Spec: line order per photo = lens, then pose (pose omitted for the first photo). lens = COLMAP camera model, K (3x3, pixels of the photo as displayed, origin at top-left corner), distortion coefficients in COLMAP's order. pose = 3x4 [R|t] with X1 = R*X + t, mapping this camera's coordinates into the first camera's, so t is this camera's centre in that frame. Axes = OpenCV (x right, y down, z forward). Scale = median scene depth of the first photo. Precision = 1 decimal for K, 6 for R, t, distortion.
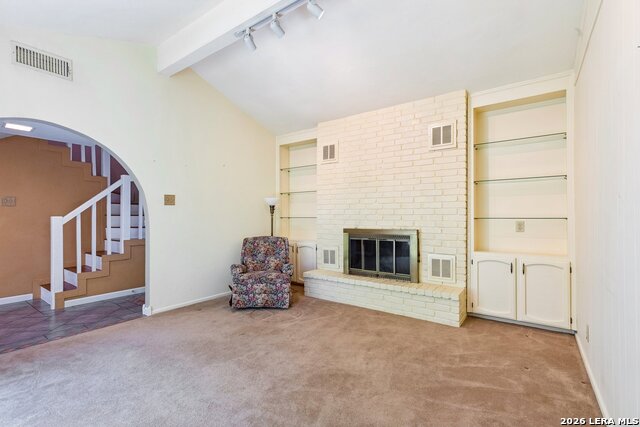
lens RADIAL K [[296.3, 0, 322.9], [0, 296.3, 213.0], [0, 0, 1]] dist [0.005917, 0.001386]
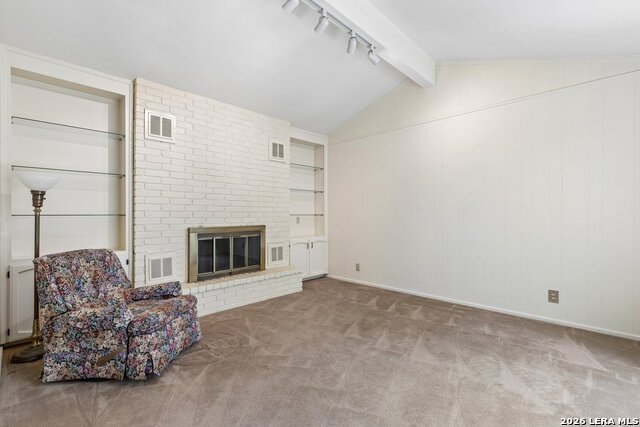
lens RADIAL K [[296.3, 0, 323.3], [0, 296.3, 215.8], [0, 0, 1]] dist [0.005917, 0.001386]
pose [[0.137038, -0.005685, 0.990550, -0.765738], [-0.013302, 0.999883, 0.007579, 0.007449], [-0.990476, -0.014215, 0.136946, 0.571349]]
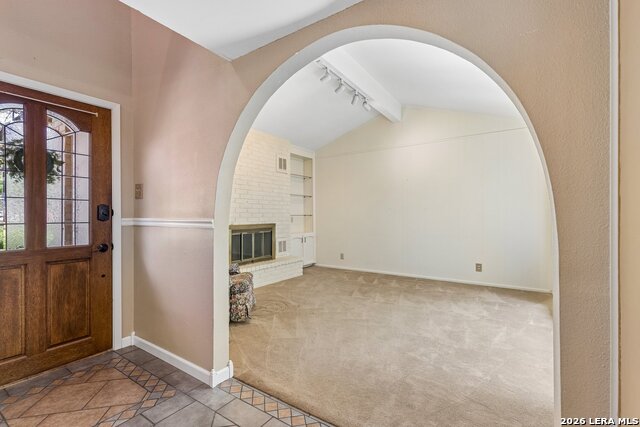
lens RADIAL K [[296.3, 0, 324.9], [0, 296.3, 212.9], [0, 0, 1]] dist [0.005917, 0.001386]
pose [[-0.043477, 0.006975, 0.999030, -1.104334], [-0.010140, 0.999921, -0.007423, 0.012412], [-0.999003, -0.010453, -0.043403, 0.763931]]
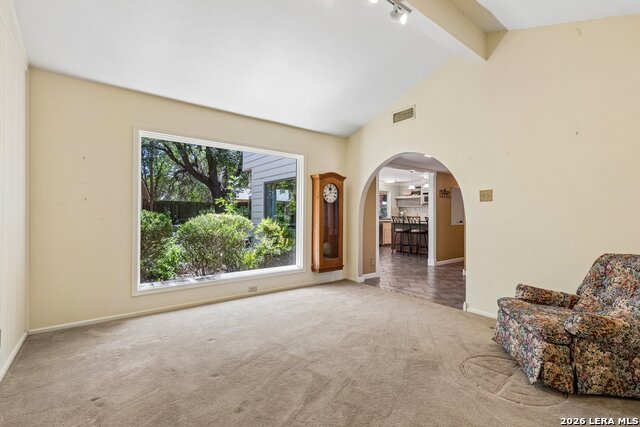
lens RADIAL K [[296.3, 0, 324.1], [0, 296.3, 212.5], [0, 0, 1]] dist [0.005917, 0.001386]
pose [[-0.300791, -0.005685, -0.953673, 0.485383], [0.006709, 0.999945, -0.008077, 0.011096], [0.953666, -0.008828, -0.300737, 0.768553]]
